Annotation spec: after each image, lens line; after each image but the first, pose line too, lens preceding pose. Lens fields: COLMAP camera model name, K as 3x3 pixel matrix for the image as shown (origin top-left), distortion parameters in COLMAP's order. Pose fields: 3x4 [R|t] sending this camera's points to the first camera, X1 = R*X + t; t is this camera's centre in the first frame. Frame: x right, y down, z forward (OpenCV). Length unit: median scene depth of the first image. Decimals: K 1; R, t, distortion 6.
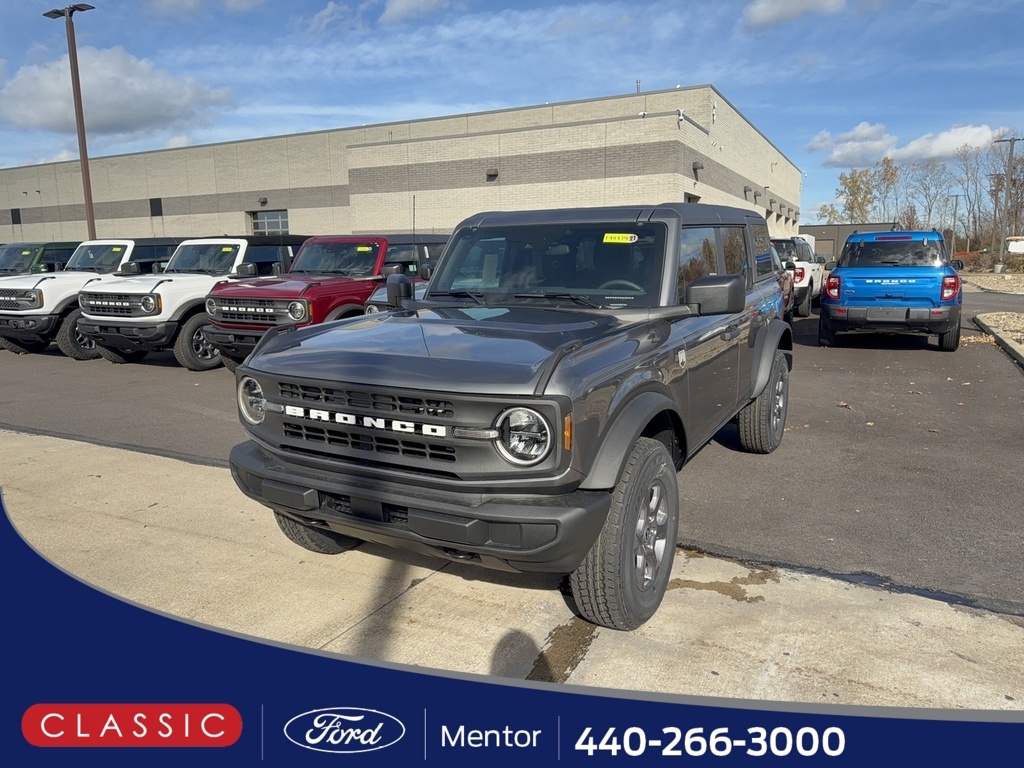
lens RADIAL K [[730.0, 0, 511.7], [0, 730.0, 390.0], [0, 0, 1]] dist [0.069971, -0.000953]
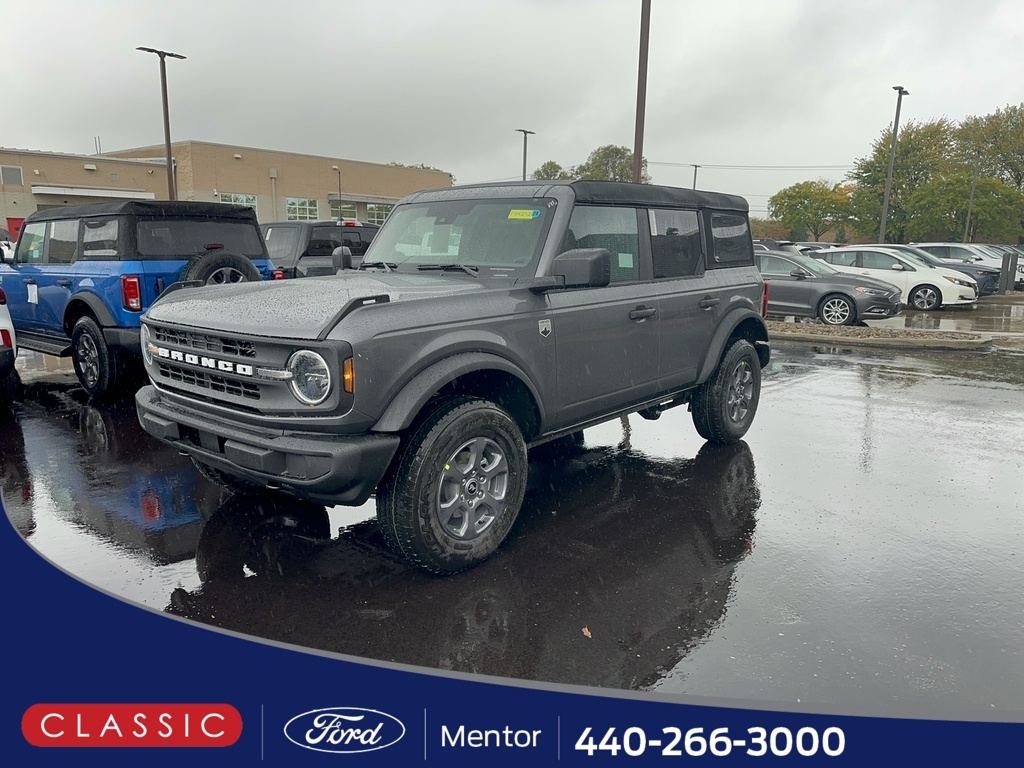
lens RADIAL K [[713.0, 0, 524.0], [0, 713.0, 406.7], [0, 0, 1]] dist [0.055215, -0.002132]
pose [[0.983256, 0.057903, -0.172784, 0.472165], [-0.055592, 0.998288, 0.018188, 0.064058], [0.173541, -0.008278, 0.984792, -0.001796]]
